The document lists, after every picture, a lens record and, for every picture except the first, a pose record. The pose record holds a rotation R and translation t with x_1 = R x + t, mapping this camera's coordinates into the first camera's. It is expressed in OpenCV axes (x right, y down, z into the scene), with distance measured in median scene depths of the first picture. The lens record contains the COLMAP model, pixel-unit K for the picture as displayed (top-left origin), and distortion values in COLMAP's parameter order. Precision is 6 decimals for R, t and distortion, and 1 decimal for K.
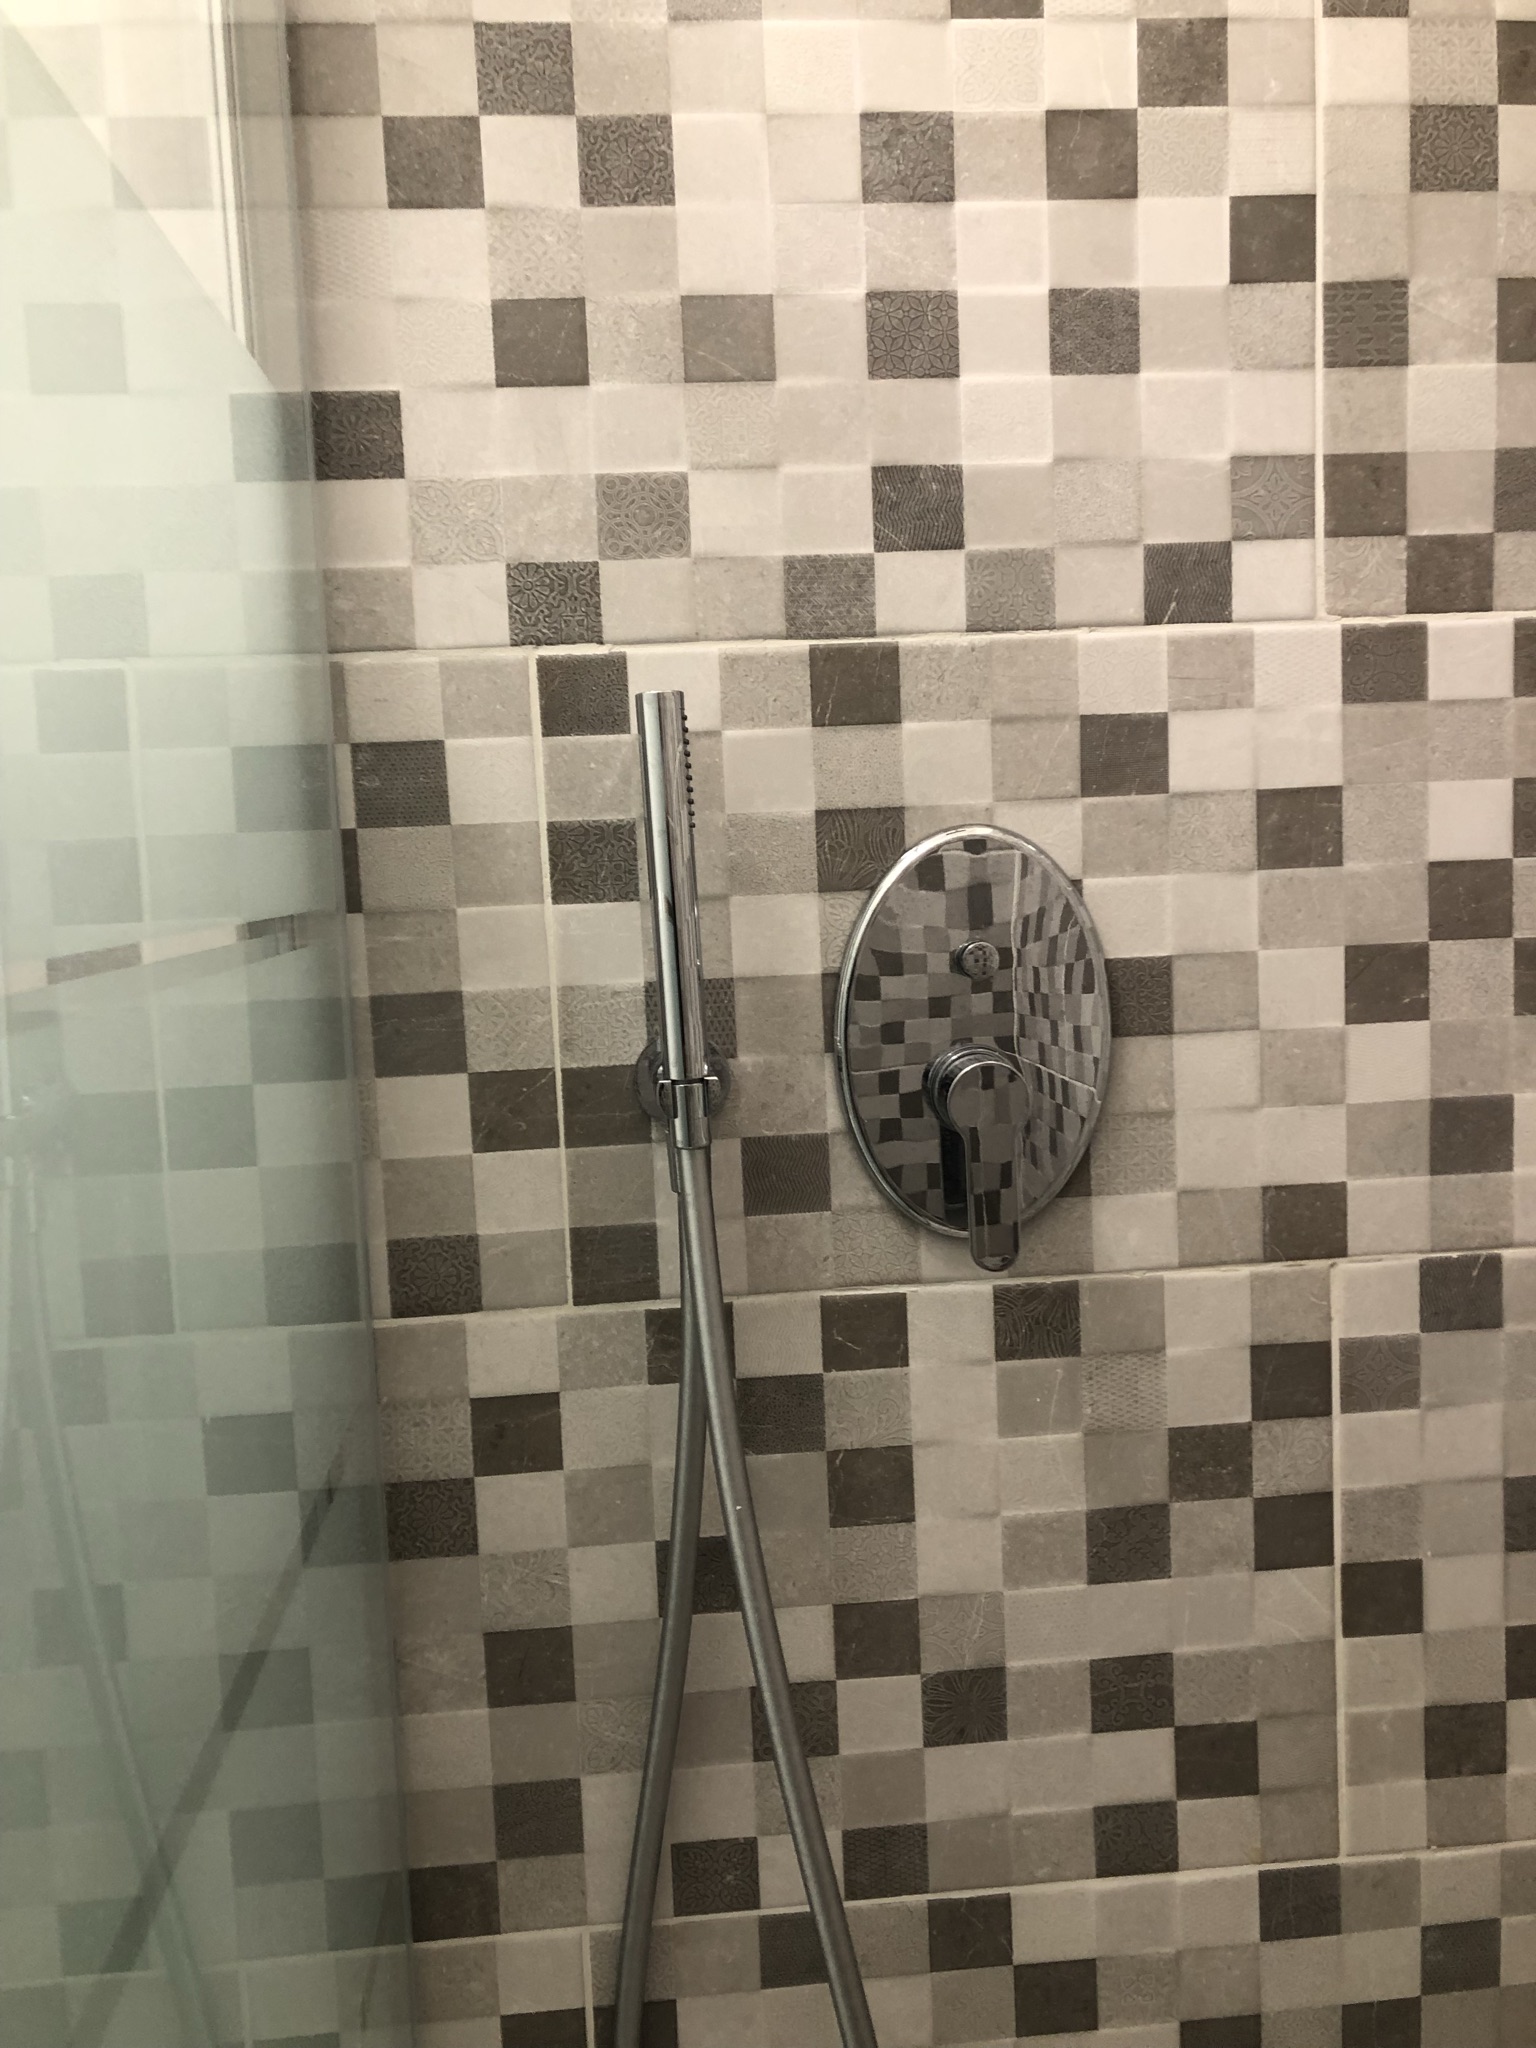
lens RADIAL K [[1664.9, 0, 767.3], [0, 1664.9, 1024.9], [0, 0, 1]] dist [0.019611, -0.006539]
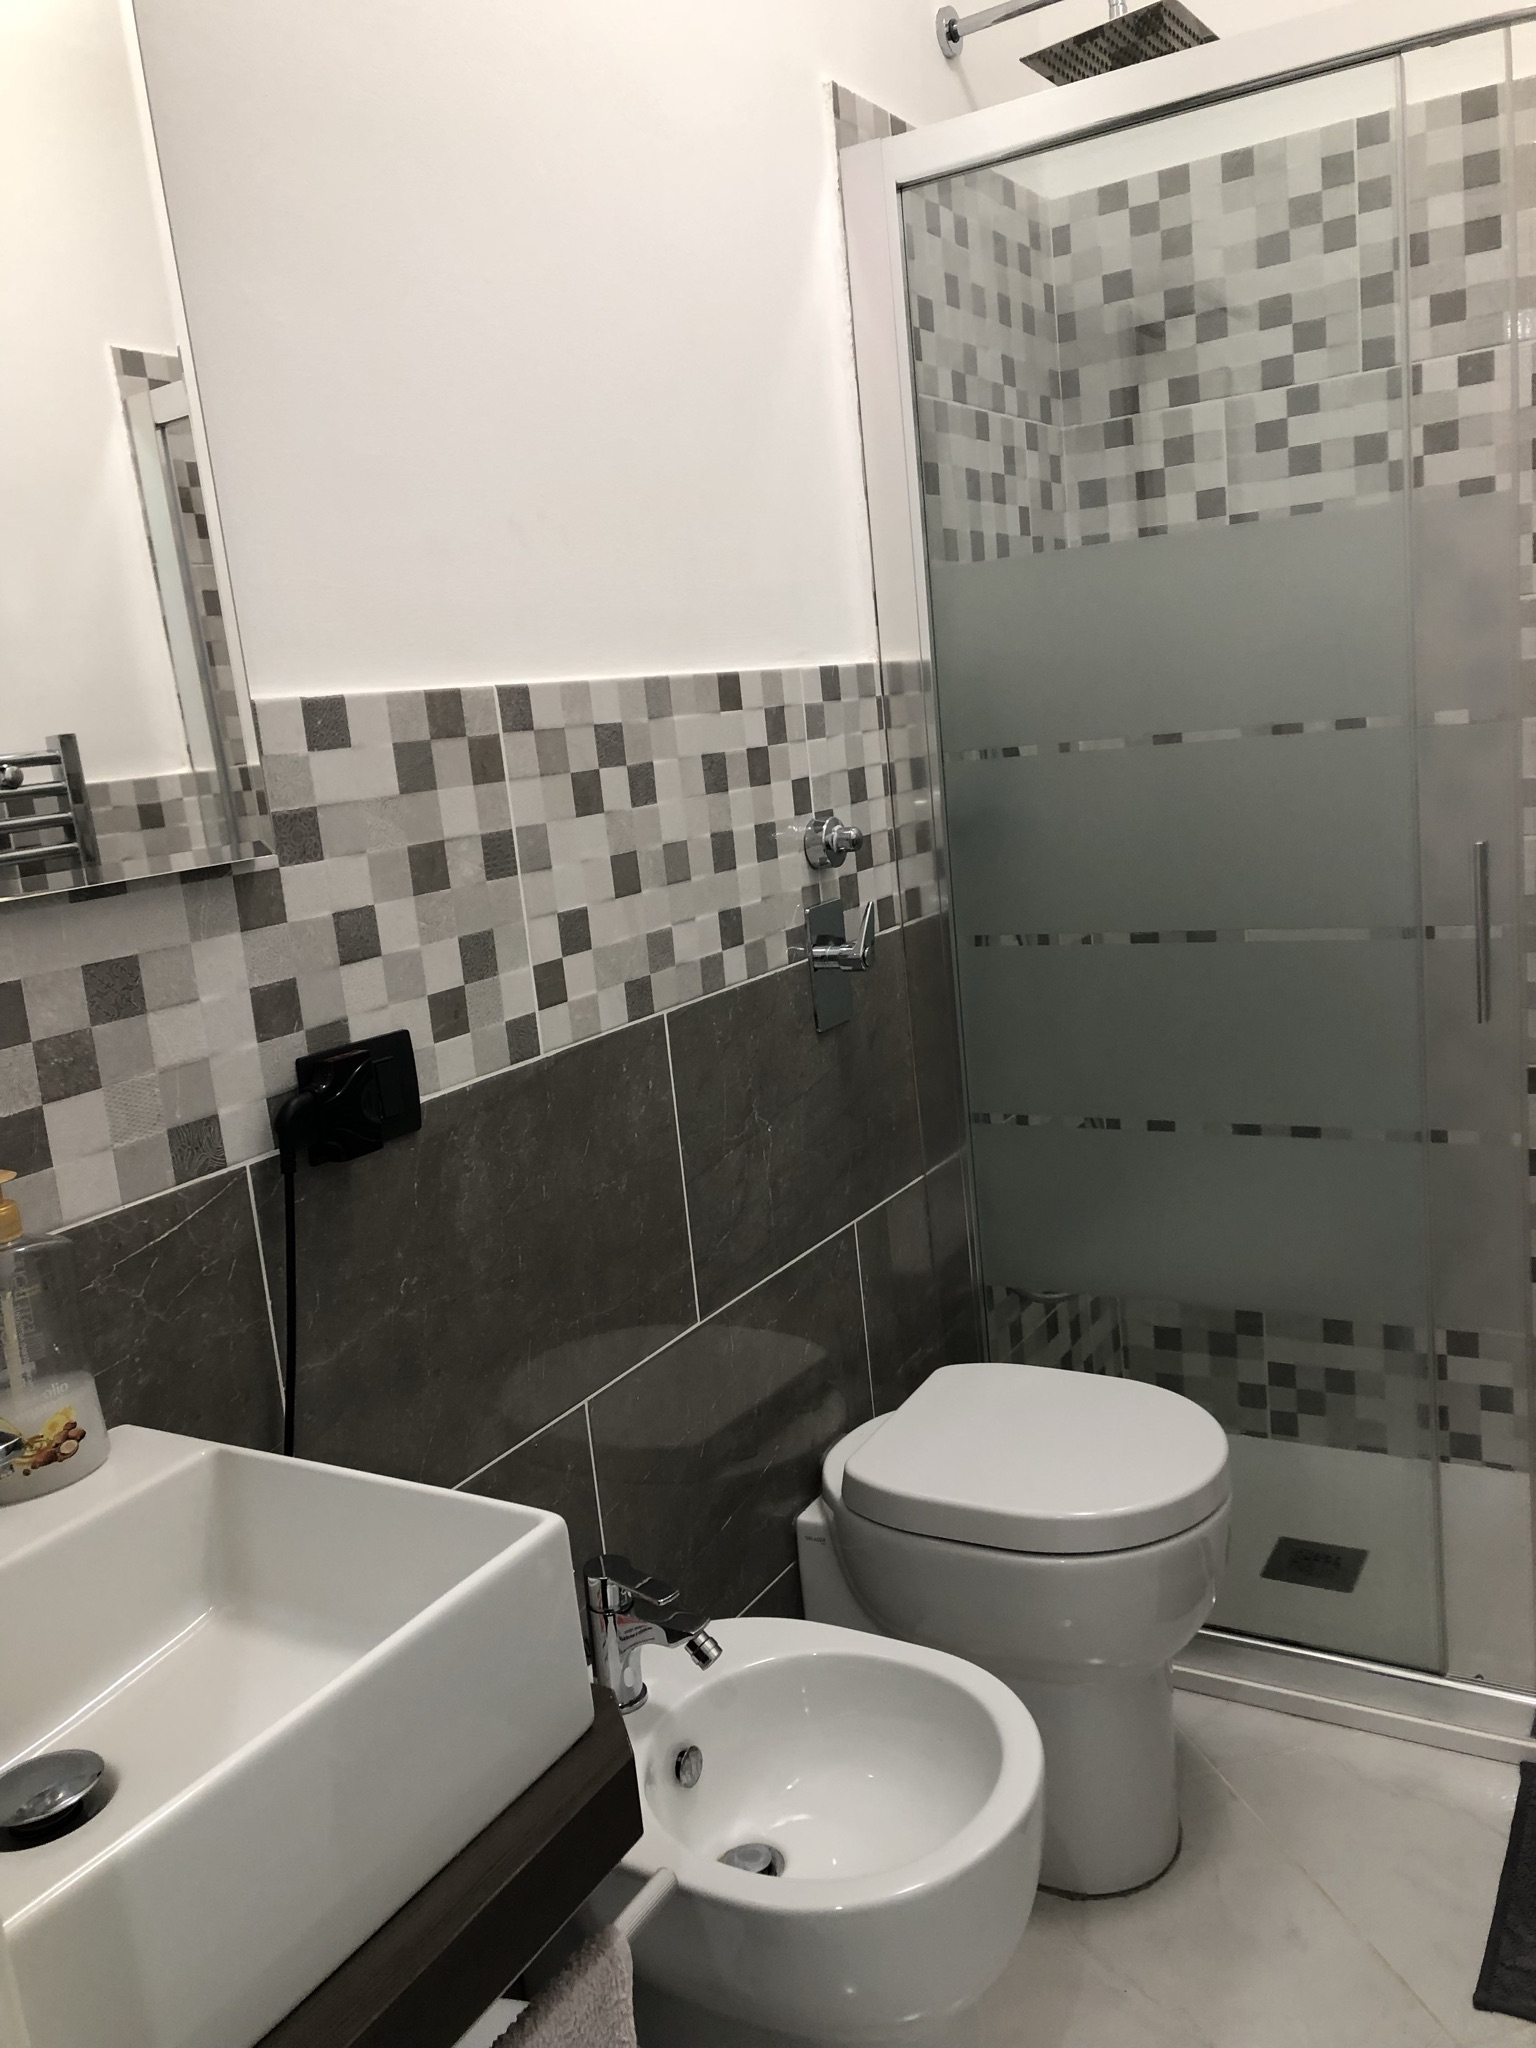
lens RADIAL K [[1664.9, 0, 780.3], [0, 1664.9, 1018.8], [0, 0, 1]] dist [0.019611, -0.006539]
pose [[0.567942, -0.162235, 0.806921, -1.656625], [0.171221, 0.982222, 0.076968, -0.357815], [-0.805062, 0.094449, 0.585623, -0.298884]]
